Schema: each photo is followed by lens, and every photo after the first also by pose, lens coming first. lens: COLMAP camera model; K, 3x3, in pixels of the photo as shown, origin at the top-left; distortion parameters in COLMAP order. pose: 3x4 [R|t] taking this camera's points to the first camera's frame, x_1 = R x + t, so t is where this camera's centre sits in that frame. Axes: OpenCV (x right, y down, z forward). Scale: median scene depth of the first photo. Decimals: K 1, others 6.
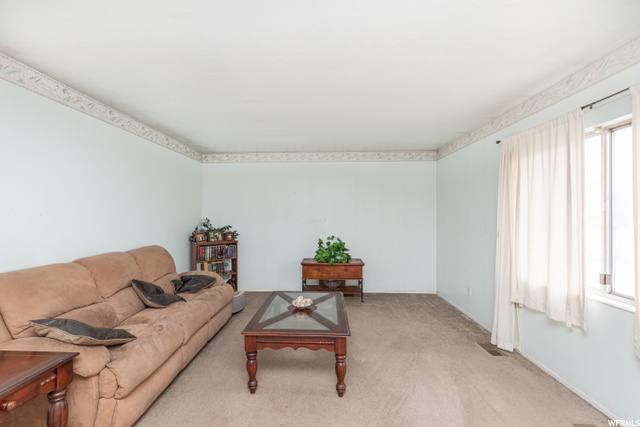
lens RADIAL K [[292.0, 0, 317.7], [0, 292.0, 212.9], [0, 0, 1]] dist [0.008734, -0.001186]
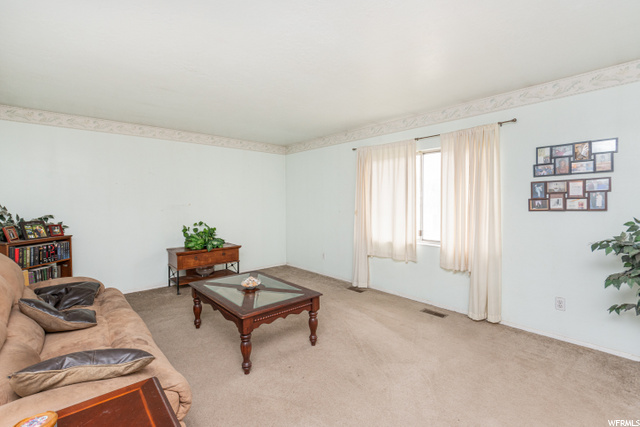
lens RADIAL K [[292.0, 0, 308.8], [0, 292.0, 207.2], [0, 0, 1]] dist [0.008734, -0.001186]
pose [[0.722036, -0.016953, 0.691647, -0.603046], [-0.000732, 0.999680, 0.025267, 0.011708], [-0.691855, -0.018750, 0.721793, 0.108954]]
